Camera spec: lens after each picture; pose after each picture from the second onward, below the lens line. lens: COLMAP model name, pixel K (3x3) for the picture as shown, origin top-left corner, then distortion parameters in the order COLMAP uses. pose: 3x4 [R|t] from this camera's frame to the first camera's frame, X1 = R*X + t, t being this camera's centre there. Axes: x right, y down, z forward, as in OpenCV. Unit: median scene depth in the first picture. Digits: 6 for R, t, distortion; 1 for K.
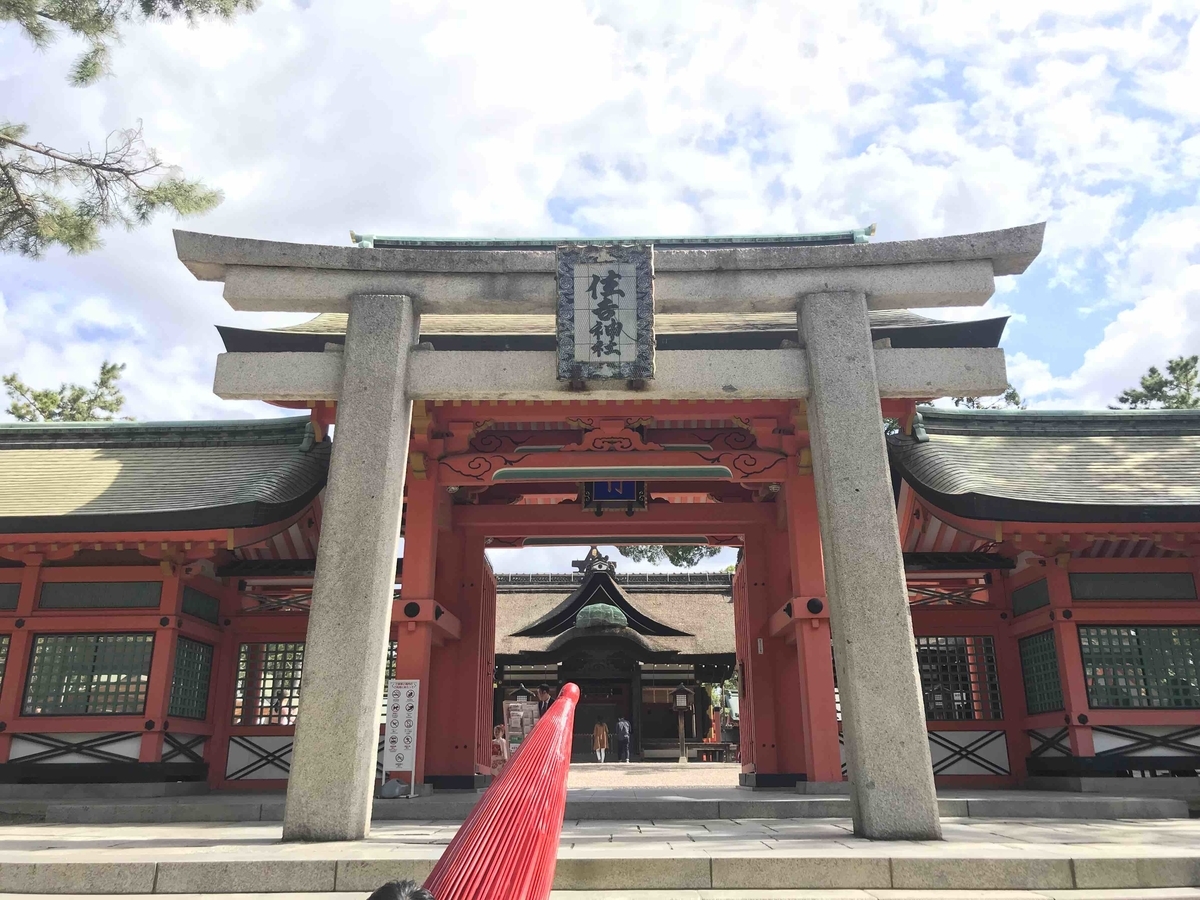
lens RADIAL K [[986.6, 0, 600.0], [0, 986.6, 450.0], [0, 0, 1]] dist [0.140933, 0.000311]
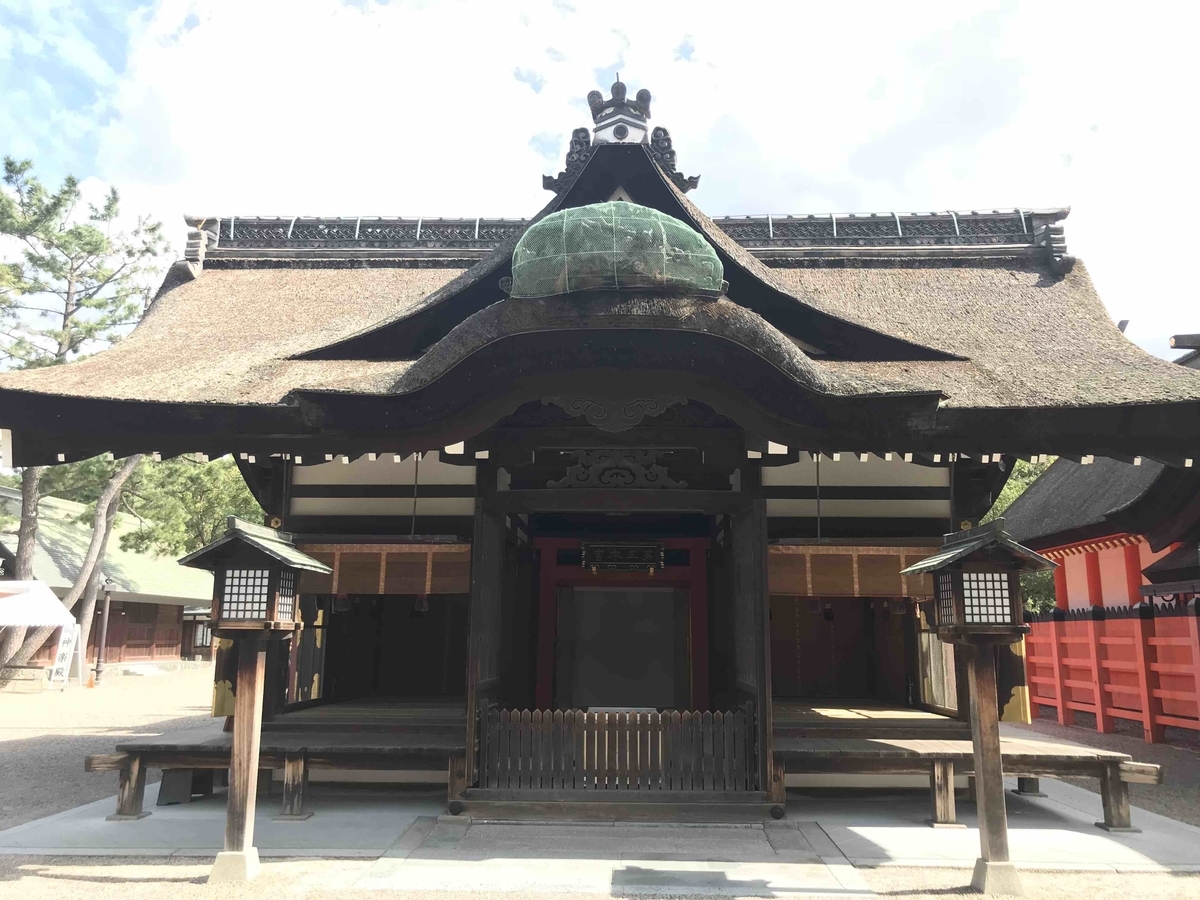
lens RADIAL K [[977.2, 0, 600.0], [0, 977.2, 450.0], [0, 0, 1]] dist [-0.006163, 0.000211]
pose [[0.998504, 0.004862, -0.054456, 0.010096], [0.001797, 0.992581, 0.121576, 0.179409], [0.054643, -0.121492, 0.991087, 0.731586]]
